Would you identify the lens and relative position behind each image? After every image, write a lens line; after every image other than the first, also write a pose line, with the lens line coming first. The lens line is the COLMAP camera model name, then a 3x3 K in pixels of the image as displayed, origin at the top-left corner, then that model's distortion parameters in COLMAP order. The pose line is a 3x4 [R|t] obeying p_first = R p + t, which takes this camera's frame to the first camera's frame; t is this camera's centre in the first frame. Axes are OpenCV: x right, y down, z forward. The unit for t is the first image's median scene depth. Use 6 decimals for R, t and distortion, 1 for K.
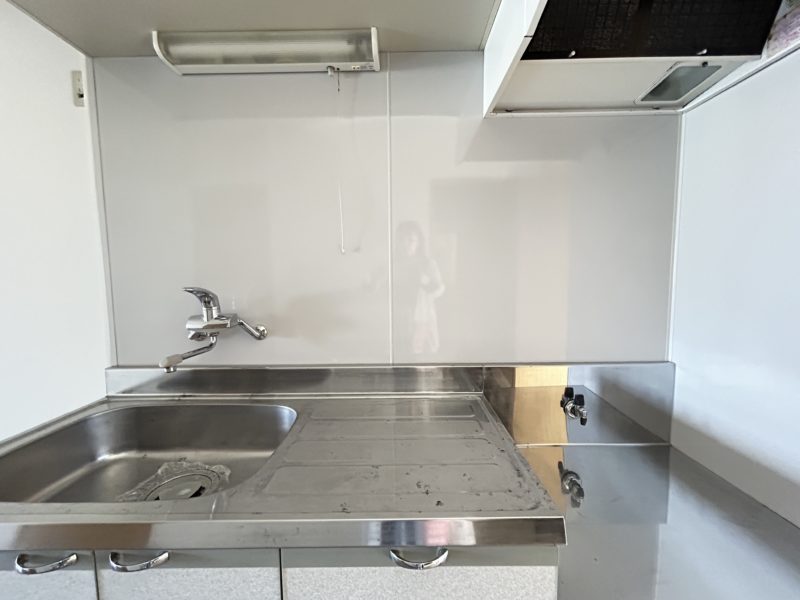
lens RADIAL K [[324.4, 0, 400.0], [0, 324.4, 300.6], [0, 0, 1]] dist [0.007307, 0.000898]
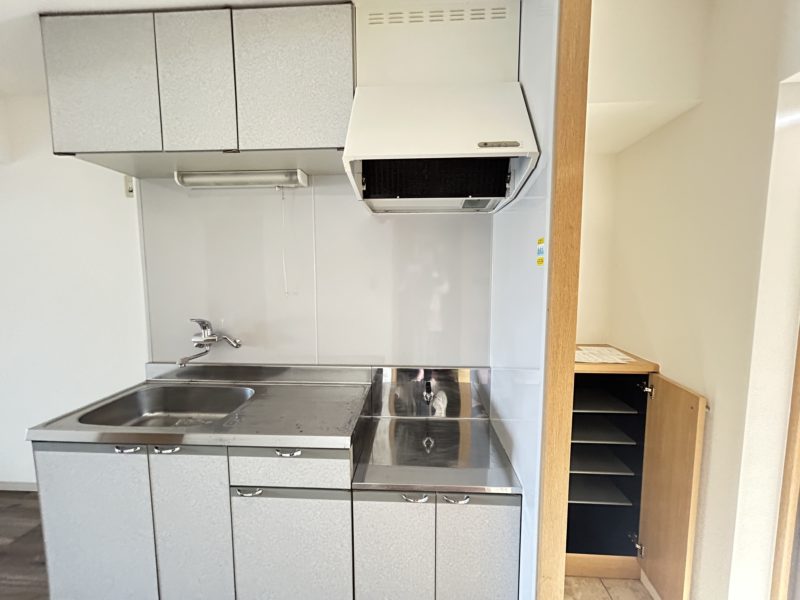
lens RADIAL K [[324.4, 0, 400.2], [0, 324.4, 299.8], [0, 0, 1]] dist [0.007307, 0.000898]
pose [[0.998951, 0.011753, -0.044257, 0.496772], [-0.011299, 0.999881, 0.010492, -0.159747], [0.044376, -0.009981, 0.998965, -0.643603]]
